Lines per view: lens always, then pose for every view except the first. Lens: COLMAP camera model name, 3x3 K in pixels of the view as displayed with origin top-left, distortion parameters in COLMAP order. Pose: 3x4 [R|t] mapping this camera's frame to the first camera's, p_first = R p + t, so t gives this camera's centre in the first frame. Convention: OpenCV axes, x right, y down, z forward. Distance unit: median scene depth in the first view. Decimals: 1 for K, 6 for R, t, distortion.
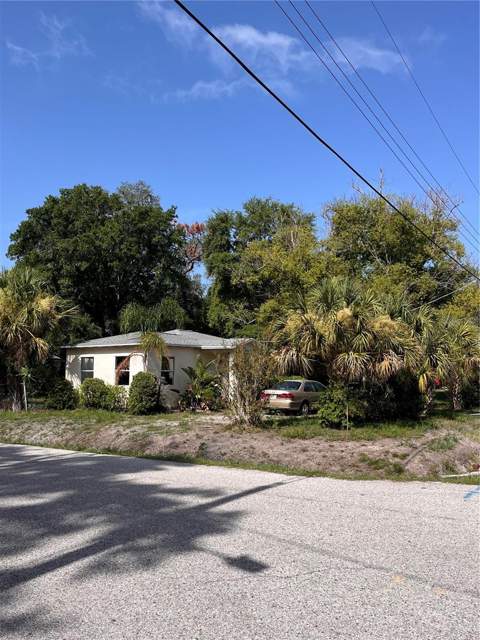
lens RADIAL K [[528.2, 0, 240.0], [0, 528.2, 320.0], [0, 0, 1]] dist [-0.009917, -0.011157]
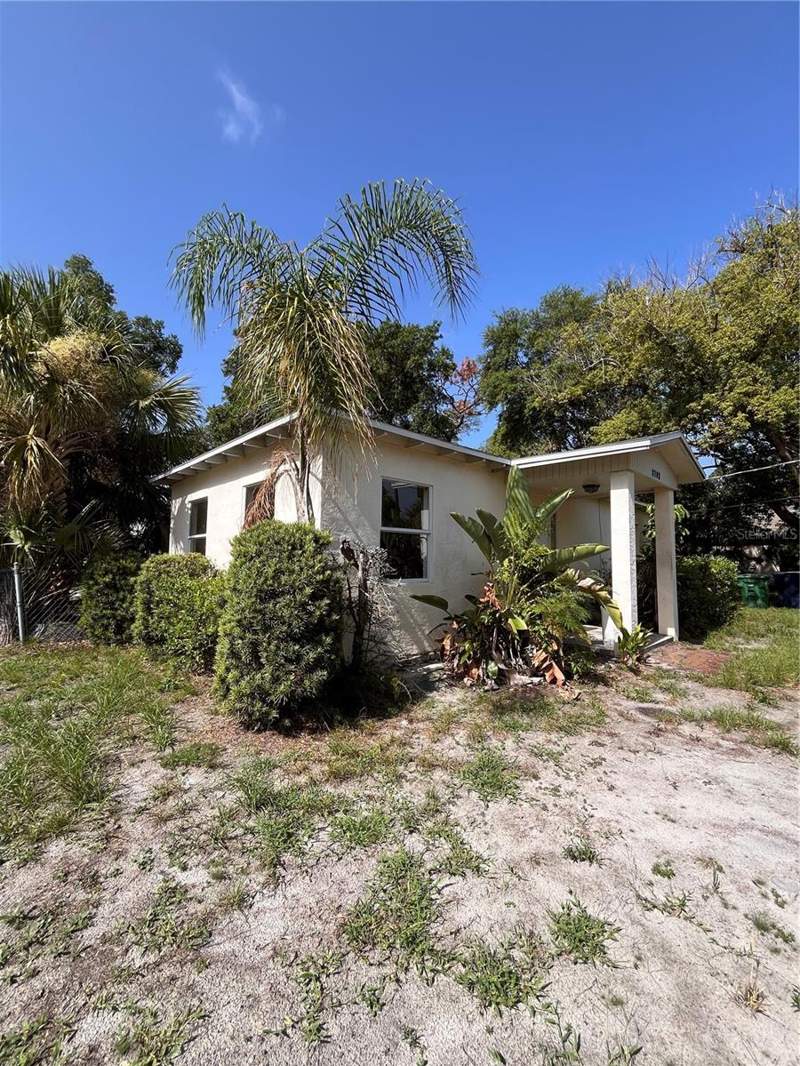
lens RADIAL K [[436.4, 0, 400.0], [0, 436.4, 533.0], [0, 0, 1]] dist [-0.000984, 0.000035]
pose [[0.975456, -0.008203, -0.220041, -0.086705], [0.016563, 0.999208, 0.036174, 0.088940], [0.219570, -0.038931, 0.974820, 0.761011]]
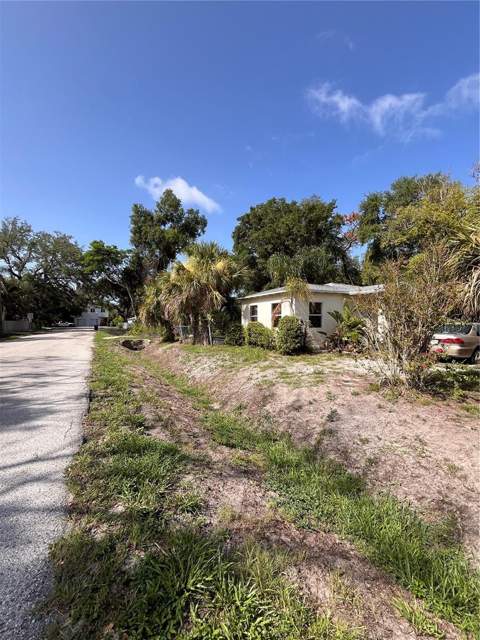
lens RADIAL K [[270.7, 0, 240.0], [0, 270.7, 320.0], [0, 0, 1]] dist [-0.000984, -0.000004]
pose [[0.877269, -0.006027, -0.479962, -0.003874], [0.053408, 0.994938, 0.085124, 0.049990], [0.477019, -0.100311, 0.873150, 0.425762]]
